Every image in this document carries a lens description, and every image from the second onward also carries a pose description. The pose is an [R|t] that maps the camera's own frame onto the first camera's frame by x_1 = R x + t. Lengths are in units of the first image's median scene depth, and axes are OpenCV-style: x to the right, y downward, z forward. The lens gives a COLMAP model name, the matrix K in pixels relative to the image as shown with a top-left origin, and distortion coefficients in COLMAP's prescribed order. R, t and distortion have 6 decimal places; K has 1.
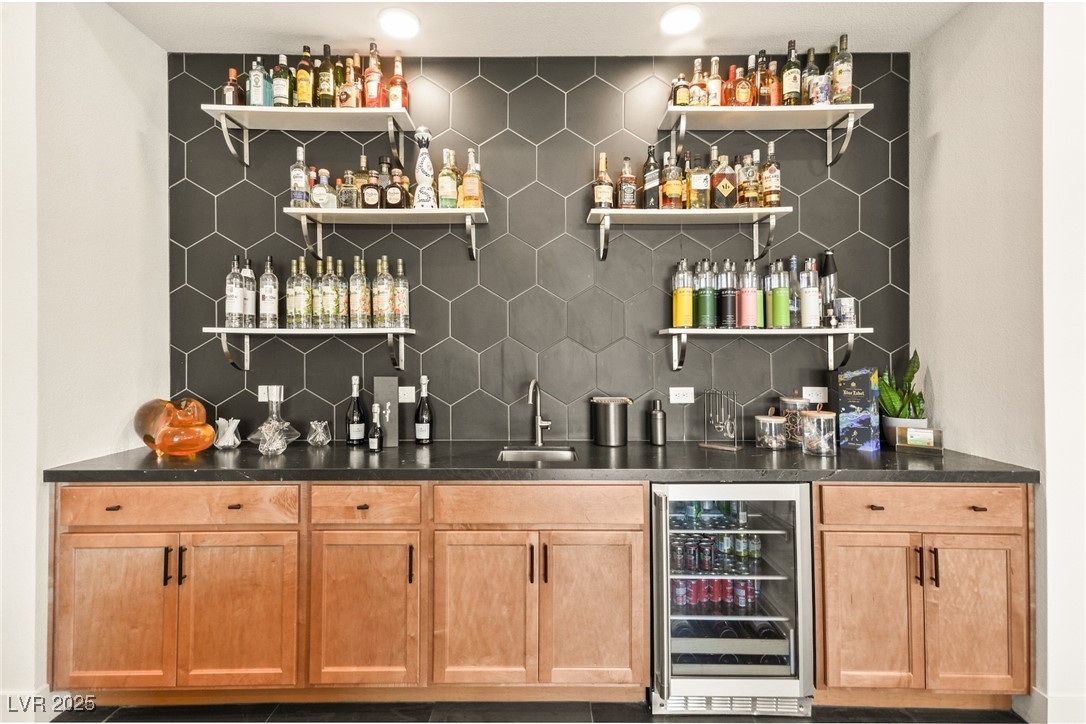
lens RADIAL K [[512.3, 0, 522.0], [0, 512.3, 356.3], [0, 0, 1]] dist [0.018392, 0.000311]
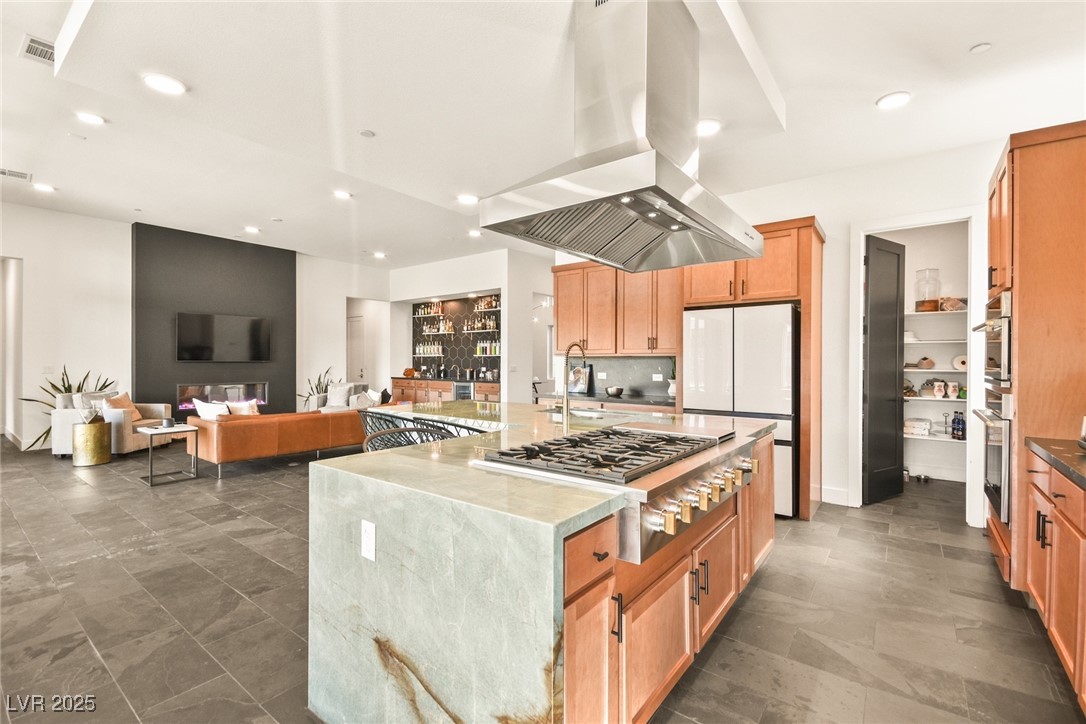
lens RADIAL K [[475.0, 0, 542.7], [0, 475.0, 362.6], [0, 0, 1]] dist [0.009061, -0.000520]
pose [[0.798520, 0.003821, -0.601956, 3.547110], [-0.006081, 0.999980, -0.001720, 0.022818], [0.601937, 0.005034, 0.798528, -2.230036]]
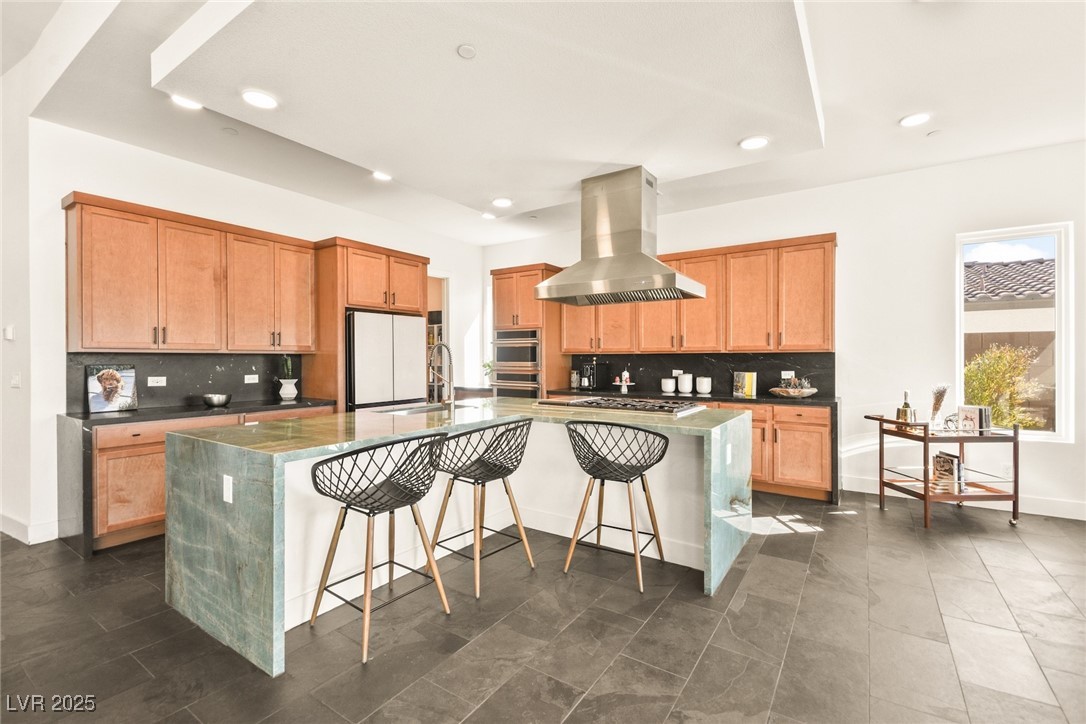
lens RADIAL K [[476.8, 0, 547.5], [0, 476.8, 360.6], [0, 0, 1]] dist [0.011854, 0.000124]
pose [[0.550229, -0.004364, 0.835003, 1.604078], [0.006147, 0.999980, 0.001175, 0.017999], [-0.834991, 0.004486, 0.550245, -2.140774]]
